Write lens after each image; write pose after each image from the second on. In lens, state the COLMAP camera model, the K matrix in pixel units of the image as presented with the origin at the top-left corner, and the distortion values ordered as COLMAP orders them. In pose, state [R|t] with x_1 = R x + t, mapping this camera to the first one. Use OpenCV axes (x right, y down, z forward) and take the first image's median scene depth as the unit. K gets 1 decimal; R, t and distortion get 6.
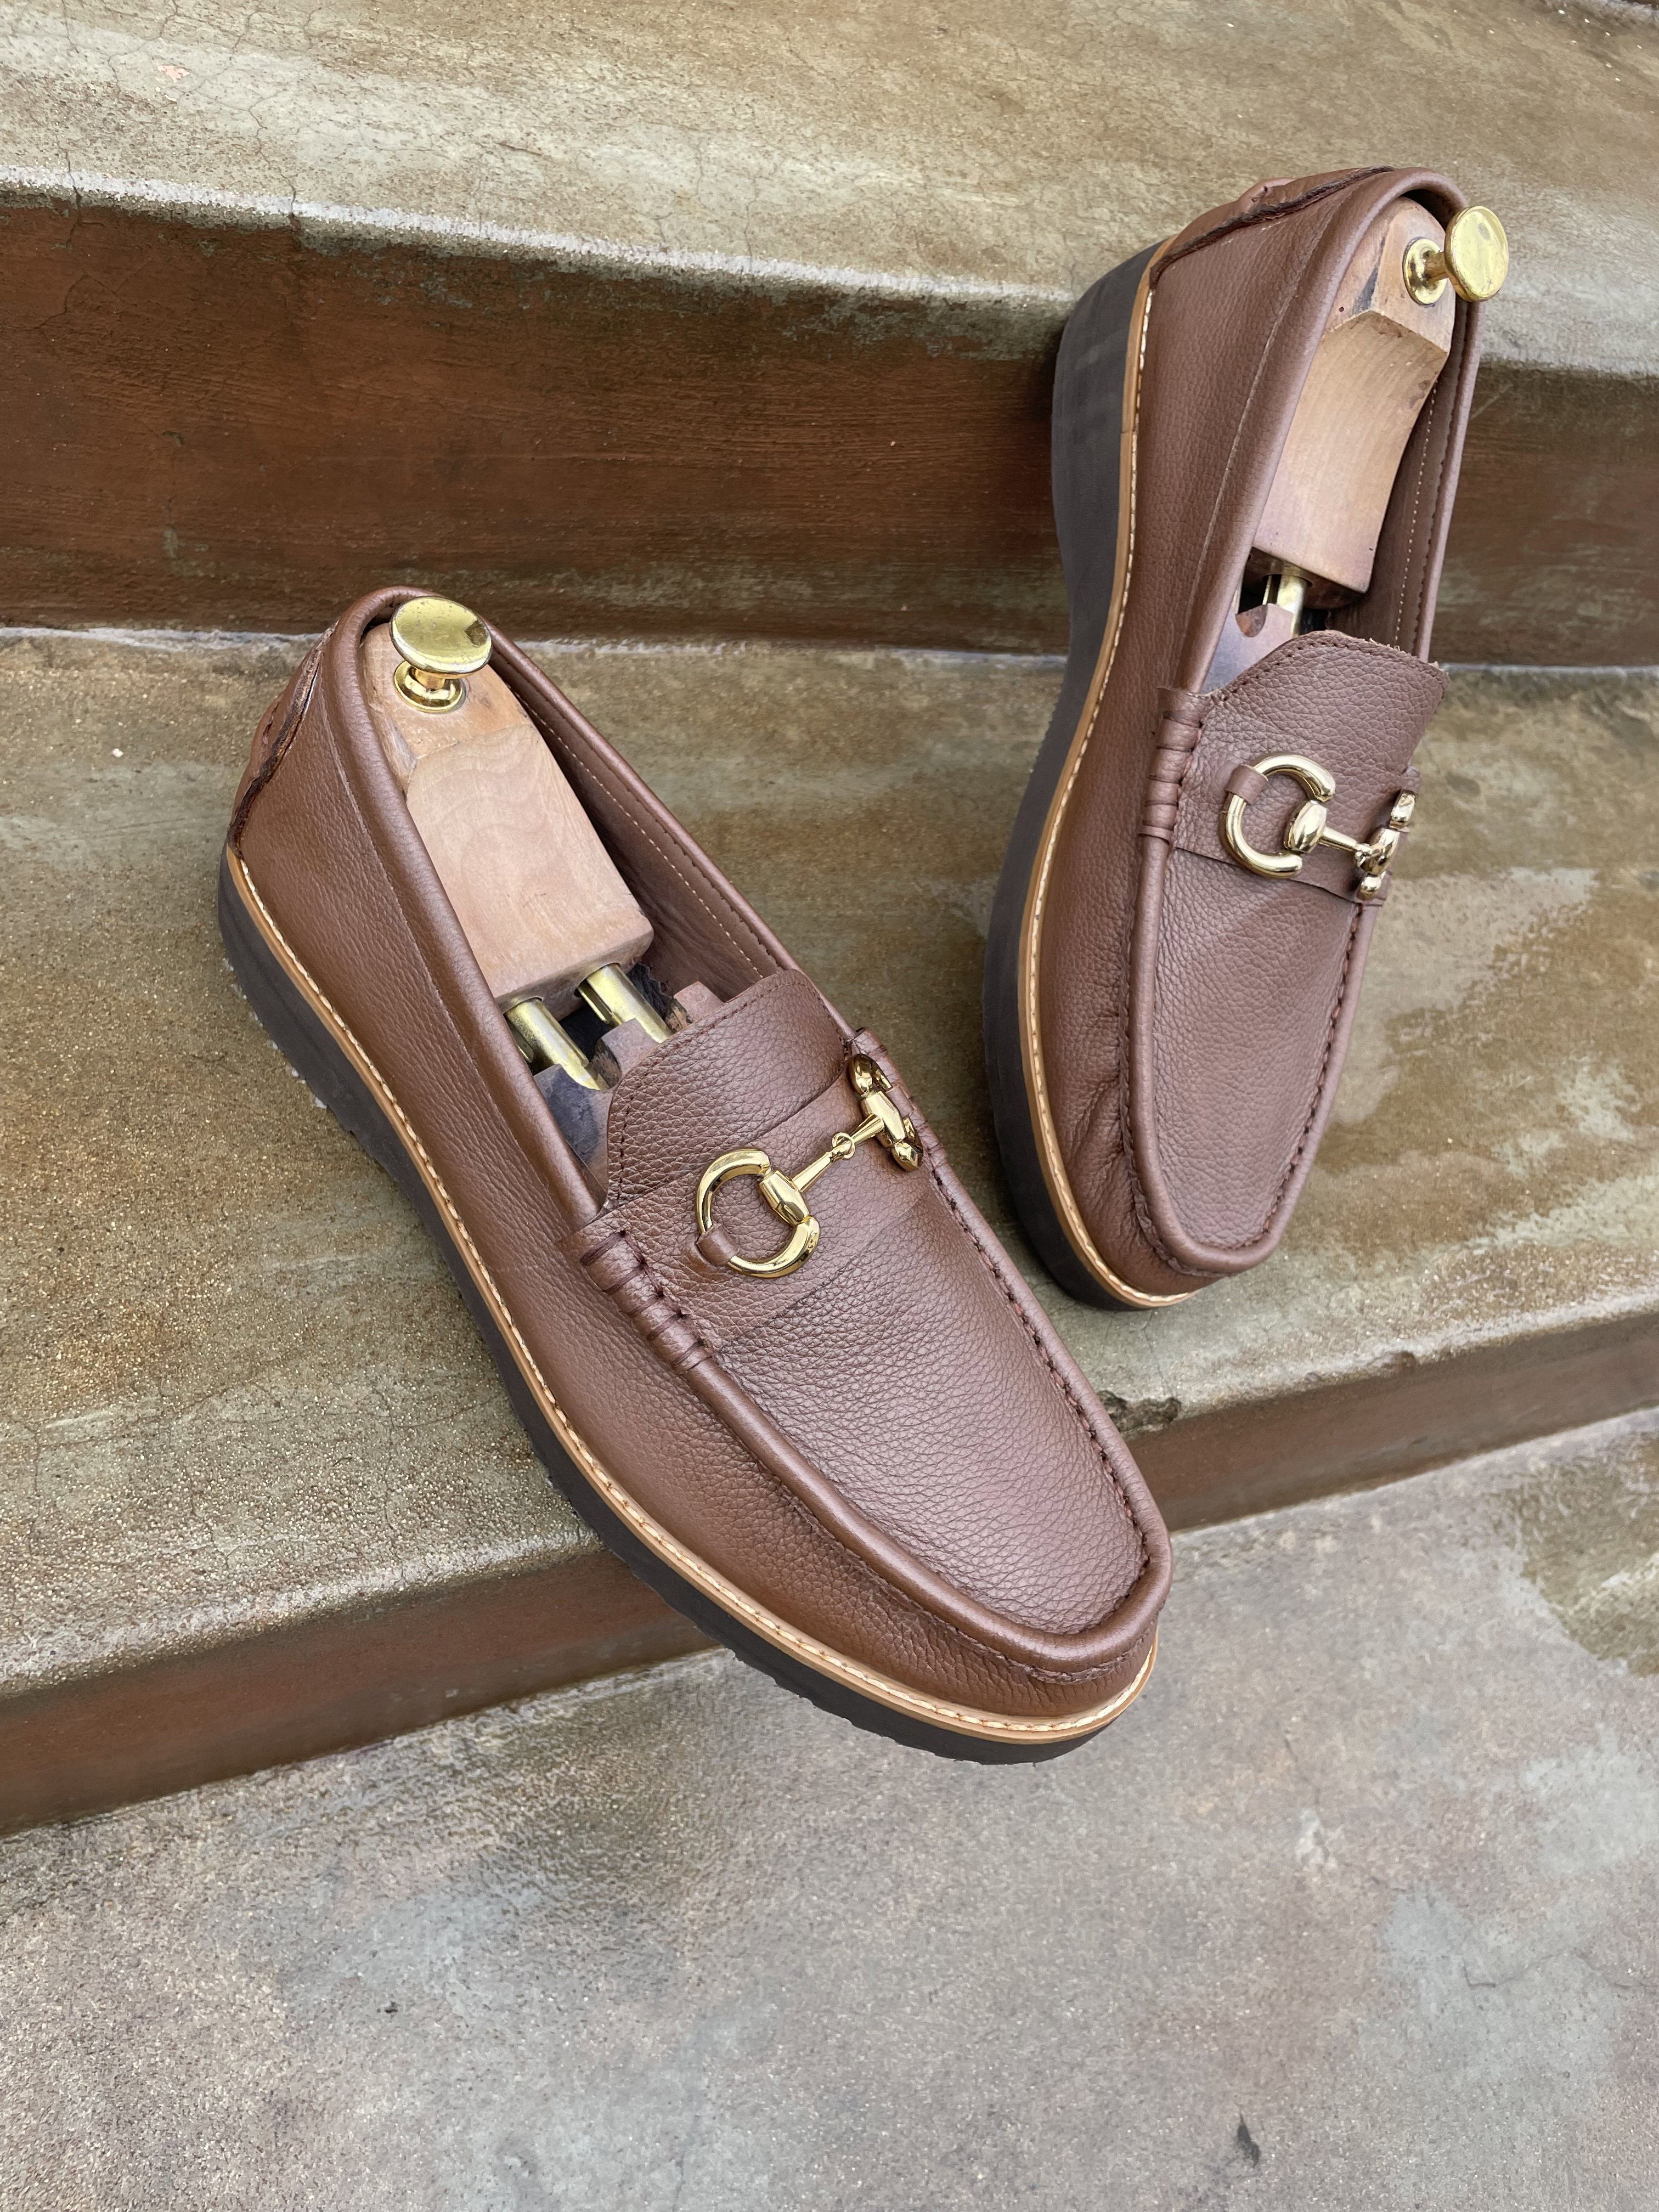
lens RADIAL K [[1705.6, 0, 844.9], [0, 1705.6, 1099.4], [0, 0, 1]] dist [0.071927, -0.111775]
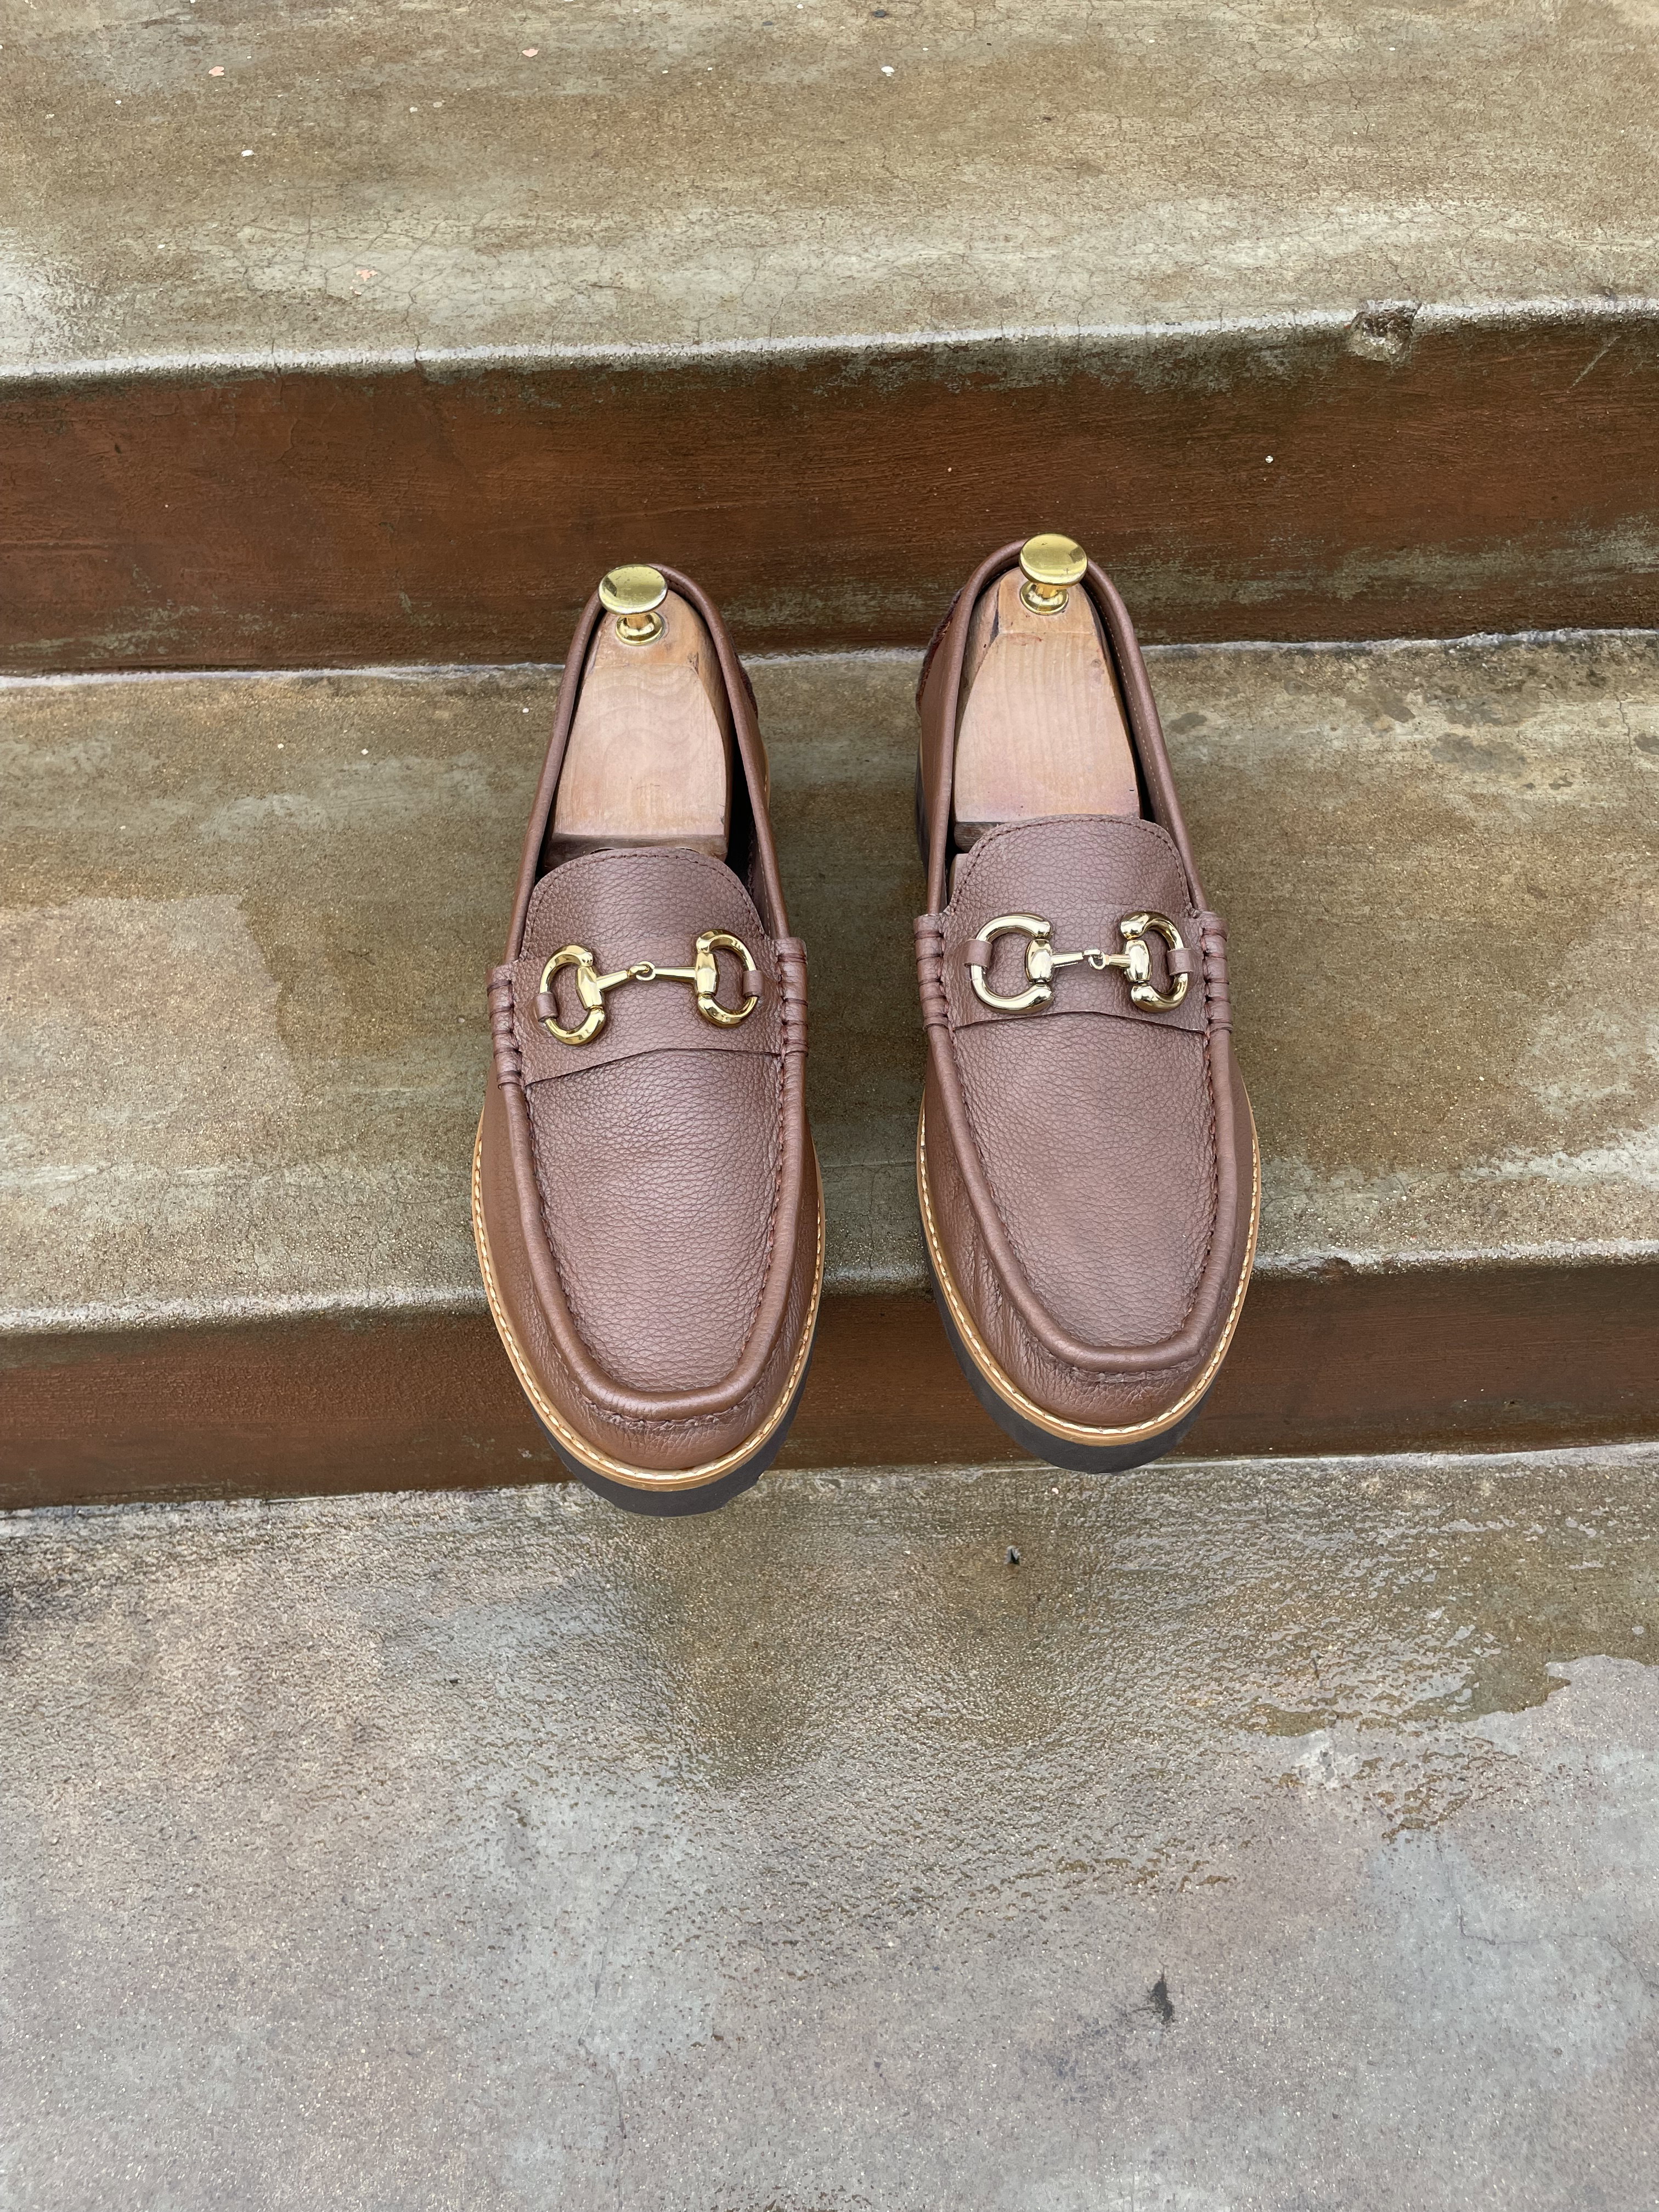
lens RADIAL K [[1705.6, 0, 835.3], [0, 1705.6, 1089.3], [0, 0, 1]] dist [0.071927, -0.111775]
pose [[0.900840, 0.029680, -0.433135, 0.505019], [-0.056093, 0.997255, -0.048327, 0.113035], [0.430512, 0.067831, 0.900032, -0.079294]]
